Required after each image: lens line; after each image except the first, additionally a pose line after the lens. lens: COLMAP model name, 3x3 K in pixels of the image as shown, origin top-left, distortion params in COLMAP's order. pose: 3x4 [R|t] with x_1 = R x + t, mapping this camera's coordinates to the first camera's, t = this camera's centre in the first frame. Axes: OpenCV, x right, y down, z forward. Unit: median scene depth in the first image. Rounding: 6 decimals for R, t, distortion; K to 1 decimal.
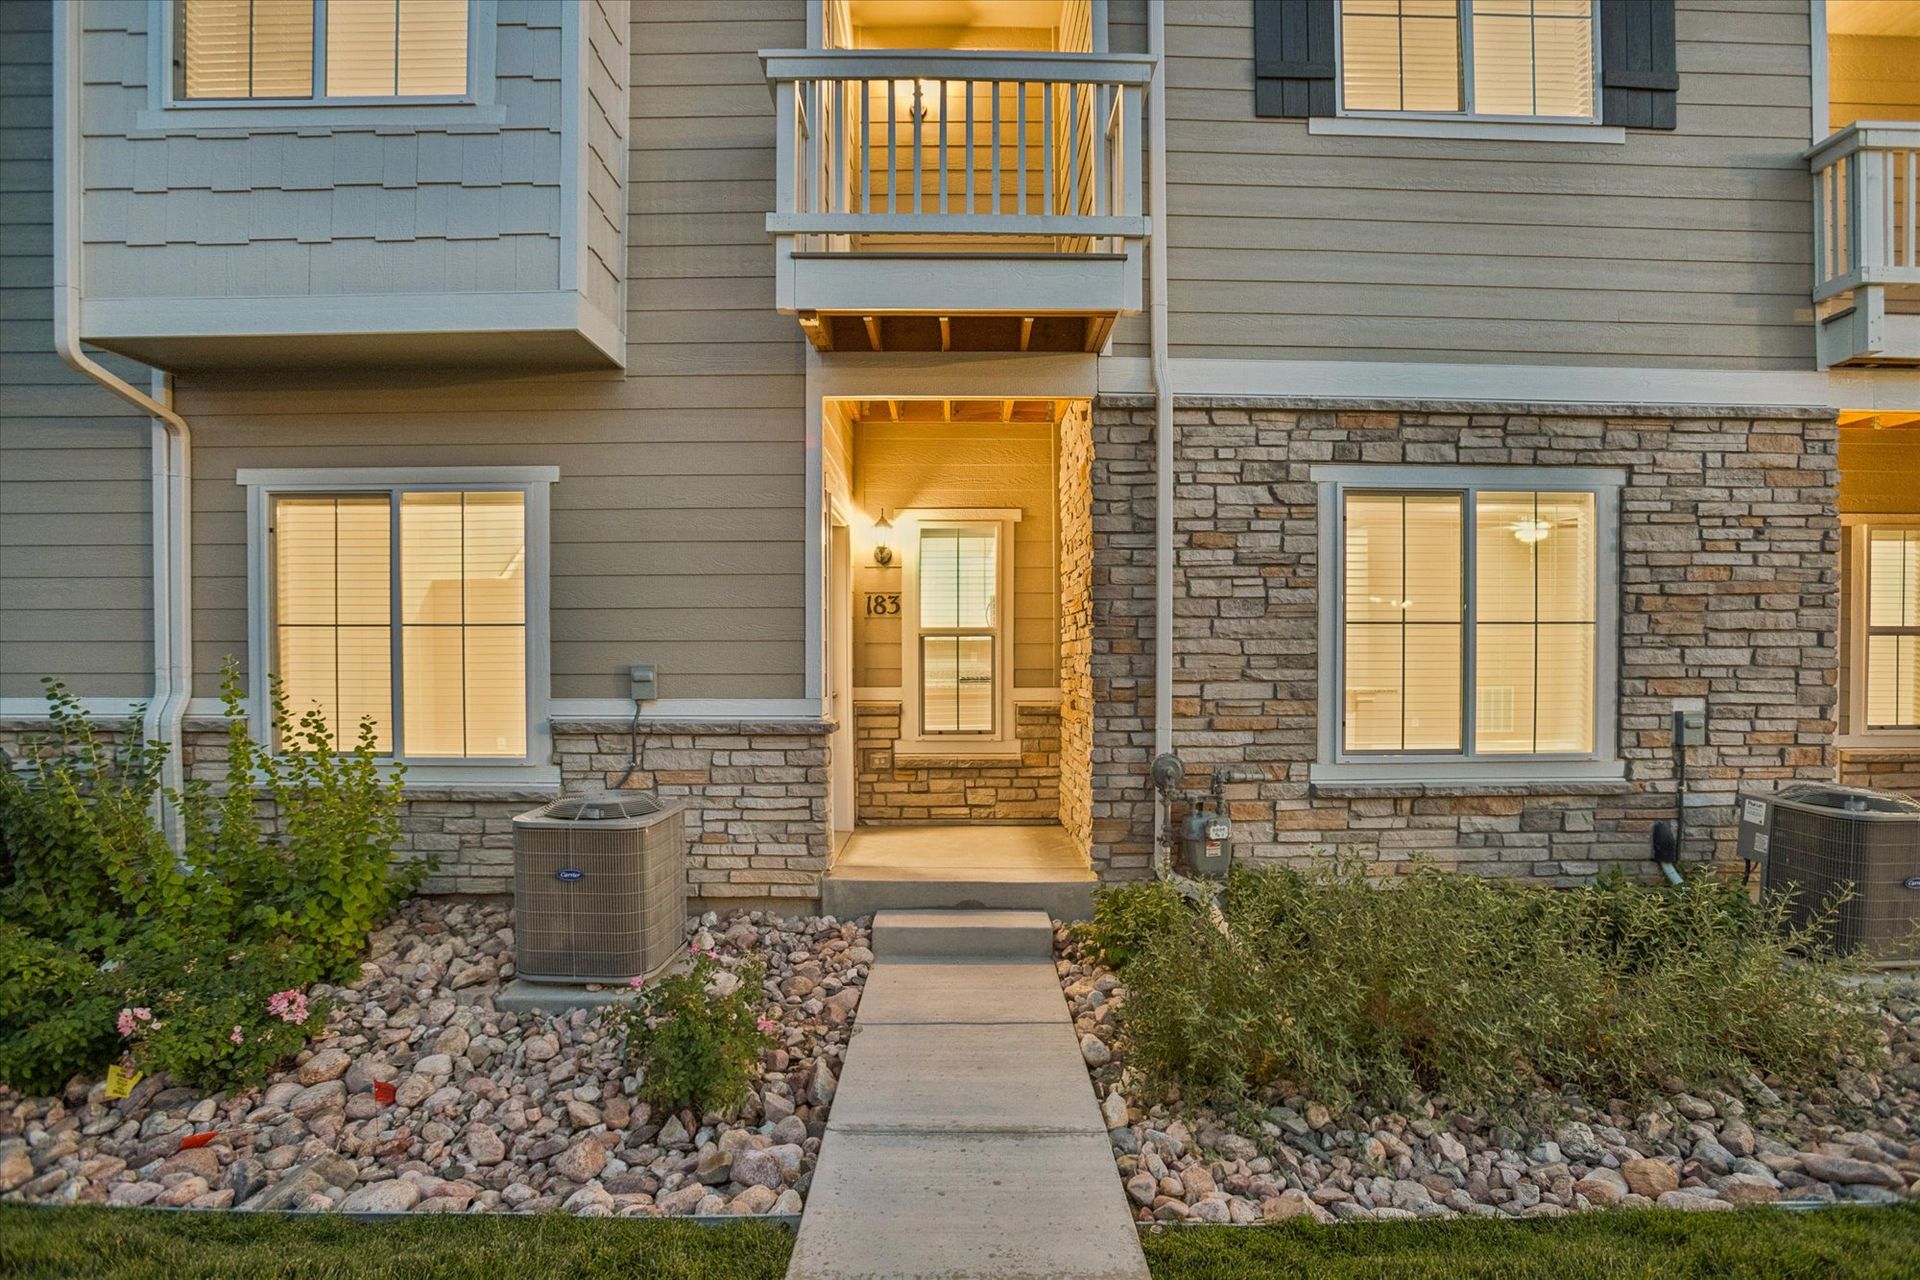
lens RADIAL K [[768.9, 0, 960.0], [0, 768.9, 640.0], [0, 0, 1]] dist [-0.007070, 0.000446]
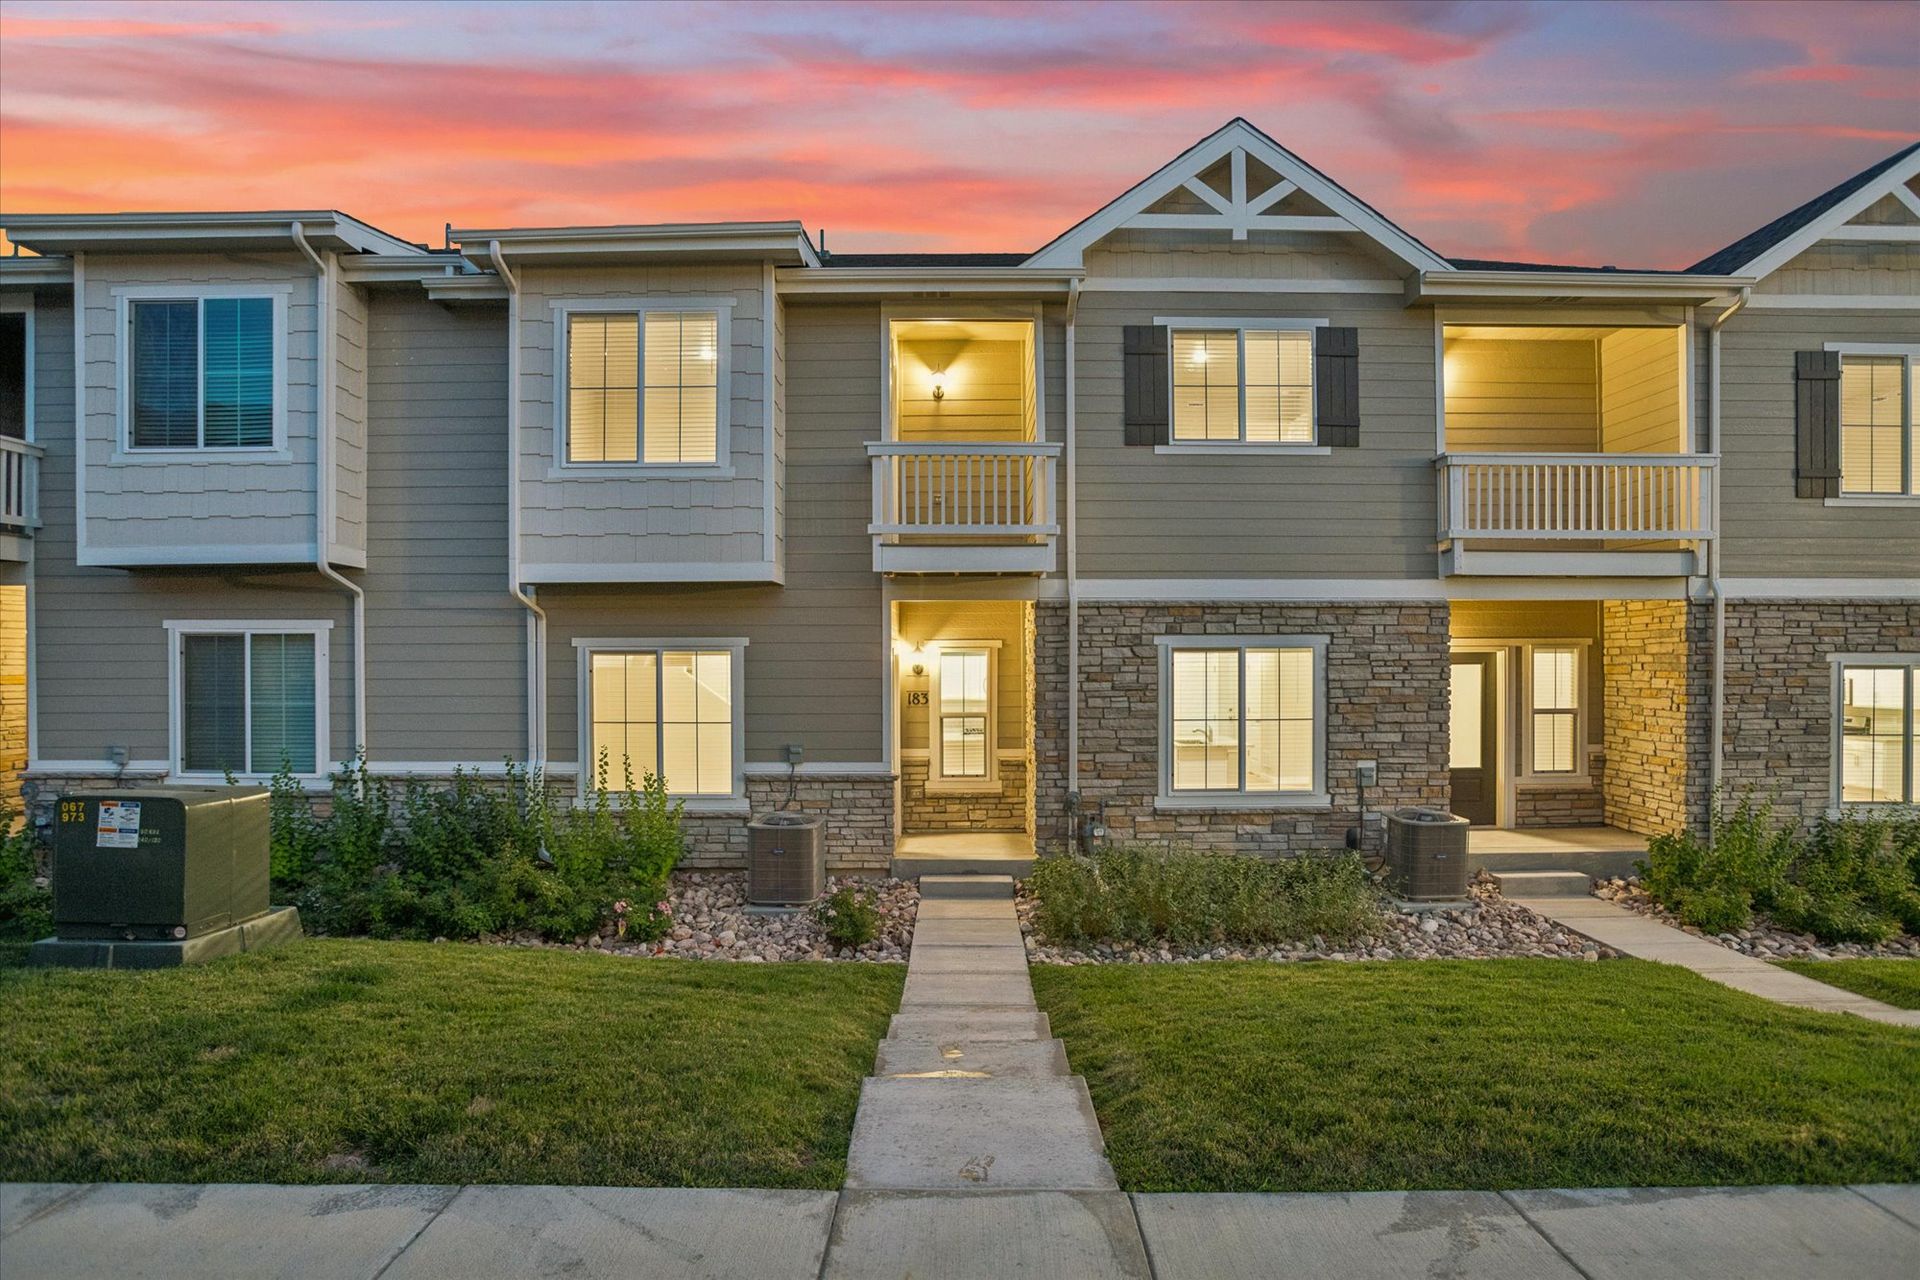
lens RADIAL K [[868.0, 0, 960.1], [0, 868.0, 653.7], [0, 0, 1]] dist [0.001196, 0.000412]
pose [[0.999984, -0.002381, -0.005223, 0.000358], [0.002435, 0.999943, 0.010387, -0.207402], [0.005198, -0.010400, 0.999932, -1.100364]]
